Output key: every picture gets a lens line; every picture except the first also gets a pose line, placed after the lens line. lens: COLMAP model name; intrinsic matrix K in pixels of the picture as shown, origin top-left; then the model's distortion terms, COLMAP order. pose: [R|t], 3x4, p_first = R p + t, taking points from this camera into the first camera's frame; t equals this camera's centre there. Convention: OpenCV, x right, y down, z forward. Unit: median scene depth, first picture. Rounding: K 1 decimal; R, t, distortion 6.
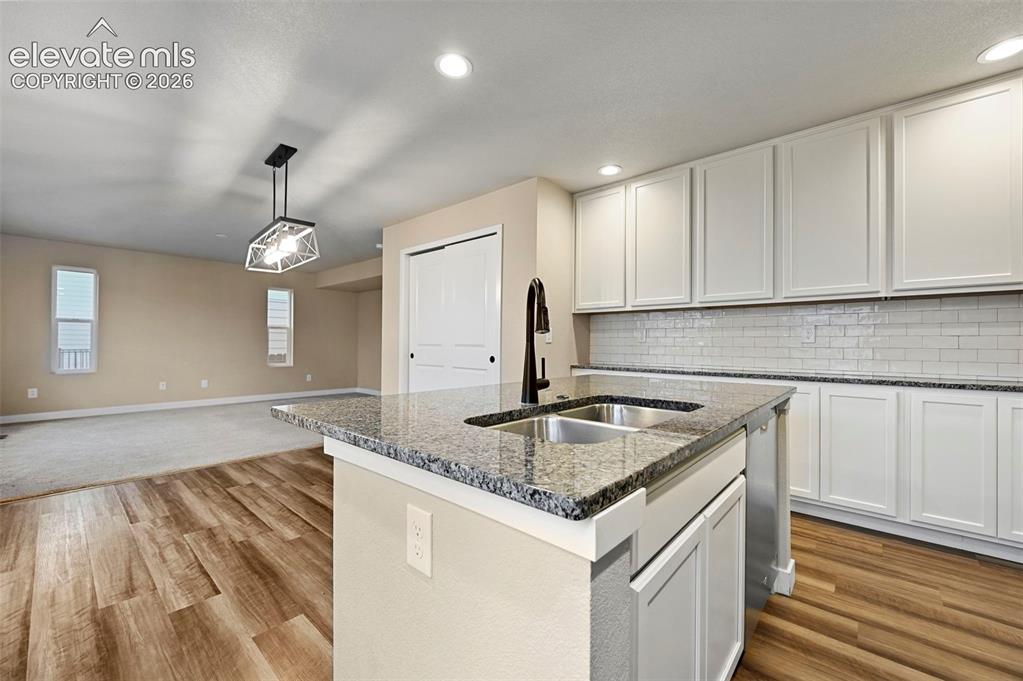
lens RADIAL K [[404.8, 0, 538.7], [0, 404.8, 341.6], [0, 0, 1]] dist [-0.022247, 0.000021]
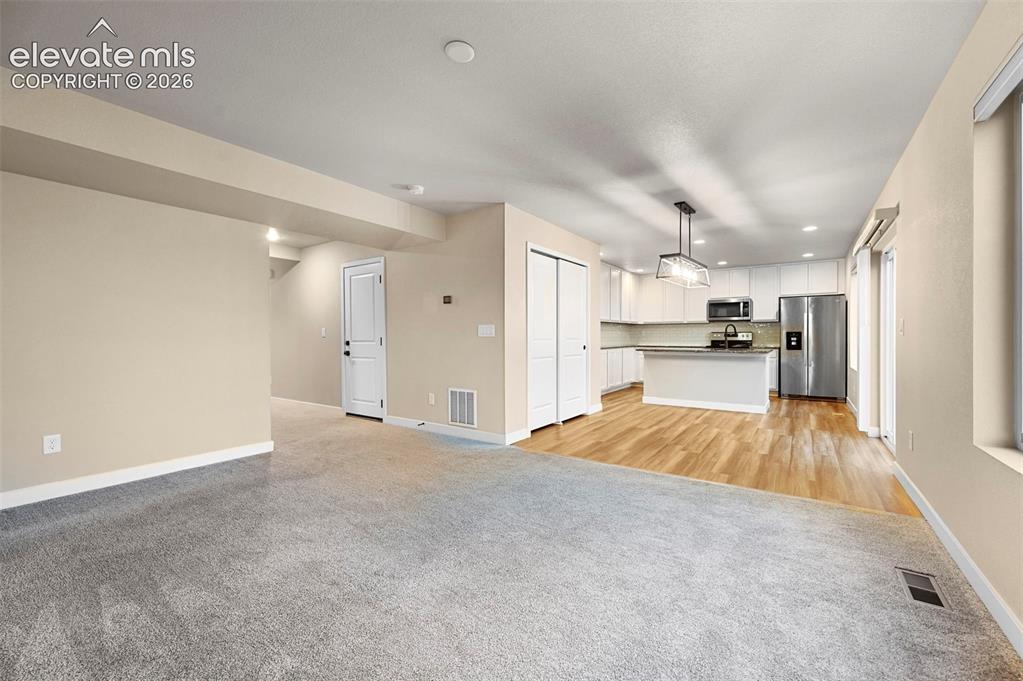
lens RADIAL K [[416.0, 0, 532.5], [0, 416.0, 343.2], [0, 0, 1]] dist [0.000102, 0.000227]
pose [[-0.114398, -0.022754, 0.993174, -1.865606], [0.000037, 0.999738, 0.022909, -0.010758], [-0.993435, 0.002657, -0.114367, 1.538780]]
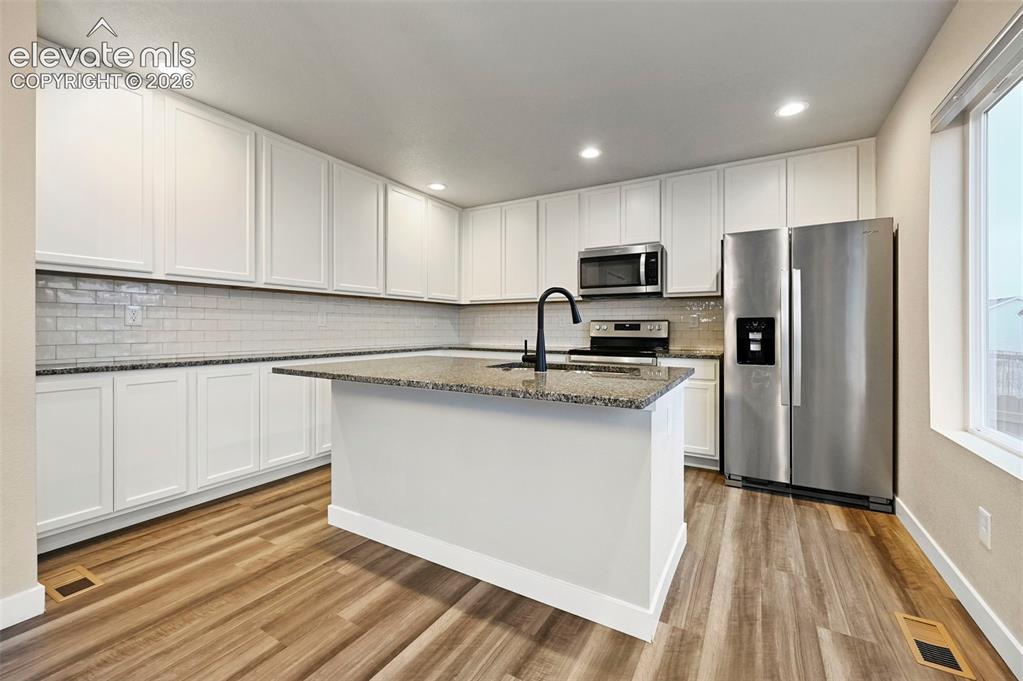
lens RADIAL K [[411.4, 0, 532.1], [0, 411.4, 328.0], [0, 0, 1]] dist [0.001006, 0.000260]
pose [[-0.180570, -0.005316, 0.983548, -0.589039], [-0.004879, 0.999978, 0.004509, -0.001028], [-0.983550, -0.003985, -0.180592, 0.519287]]
